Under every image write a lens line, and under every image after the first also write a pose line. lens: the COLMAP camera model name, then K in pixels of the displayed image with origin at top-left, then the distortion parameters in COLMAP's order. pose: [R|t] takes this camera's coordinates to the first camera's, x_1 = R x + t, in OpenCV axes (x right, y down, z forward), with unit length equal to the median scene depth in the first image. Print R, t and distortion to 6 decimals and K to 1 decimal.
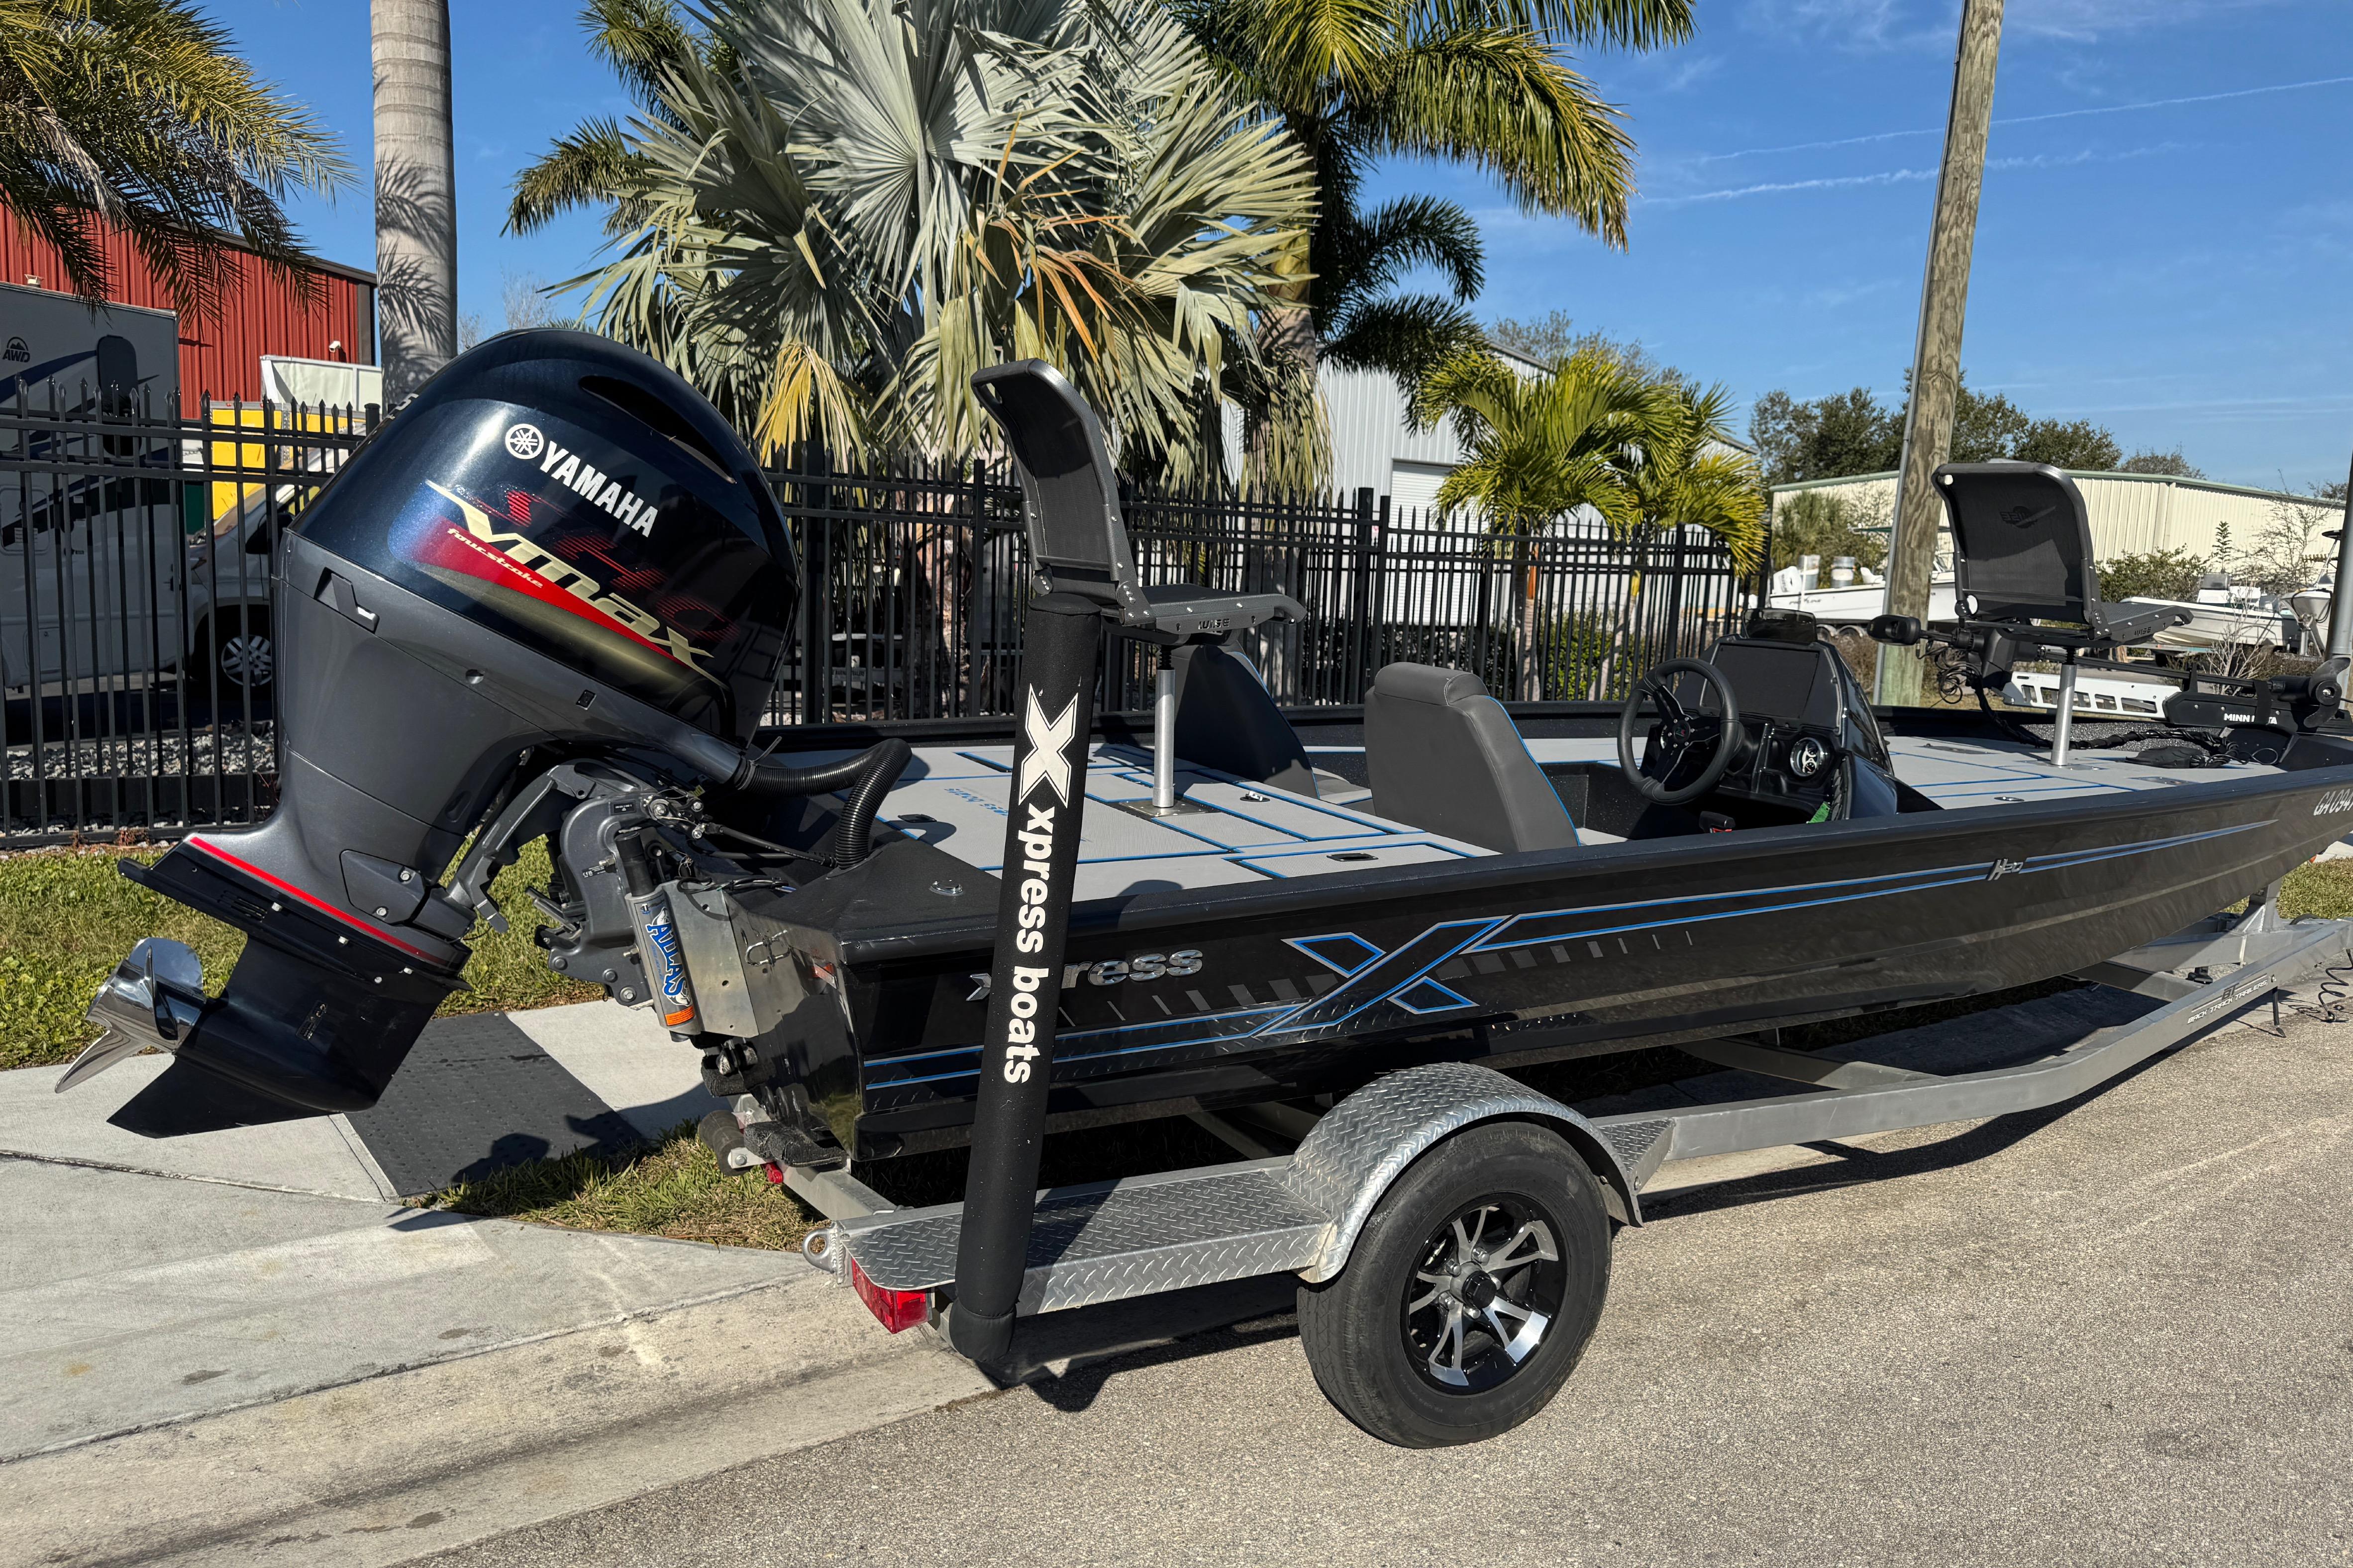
lens RADIAL K [[1728.1, 0, 1175.9], [0, 1728.1, 734.6], [0, 0, 1]] dist [0.057921, -0.082535]
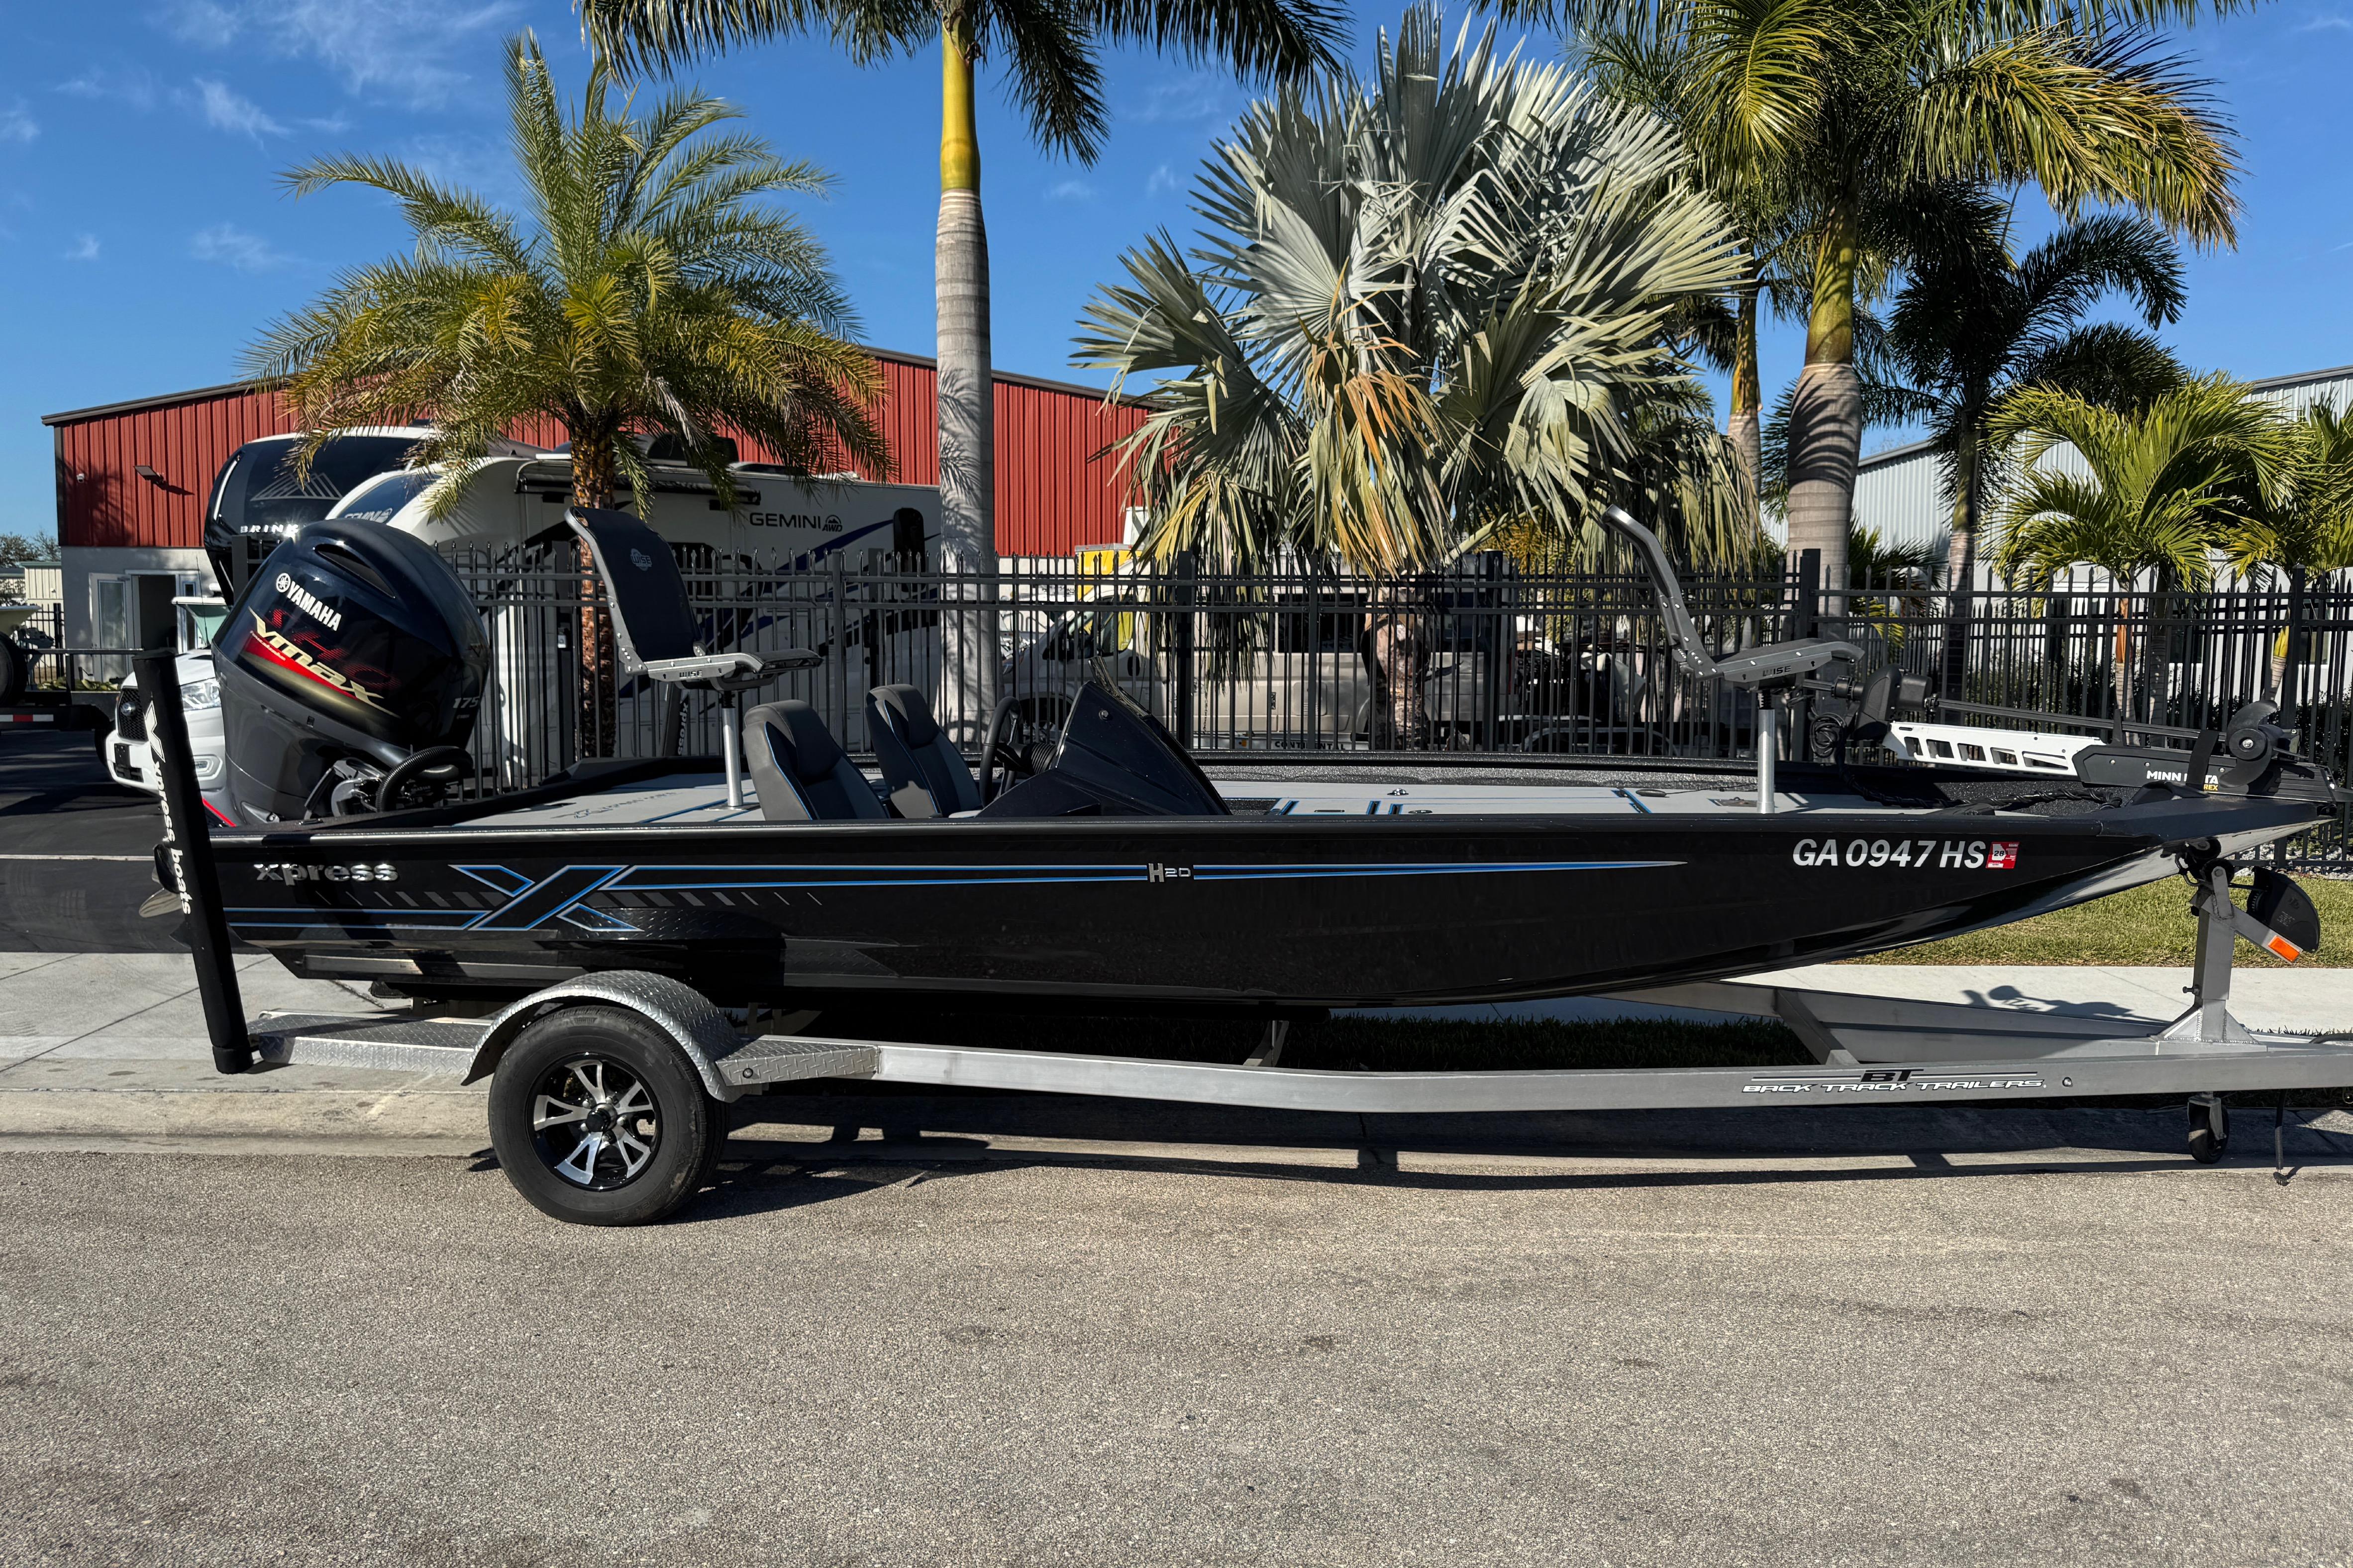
lens RADIAL K [[1728.1, 0, 1175.9], [0, 1728.1, 734.6], [0, 0, 1]] dist [0.057921, -0.082535]
pose [[0.789709, -0.002811, -0.613475, 0.975937], [-0.032391, 0.998404, -0.046271, 0.031416], [0.612626, 0.056412, 0.788357, 0.082625]]
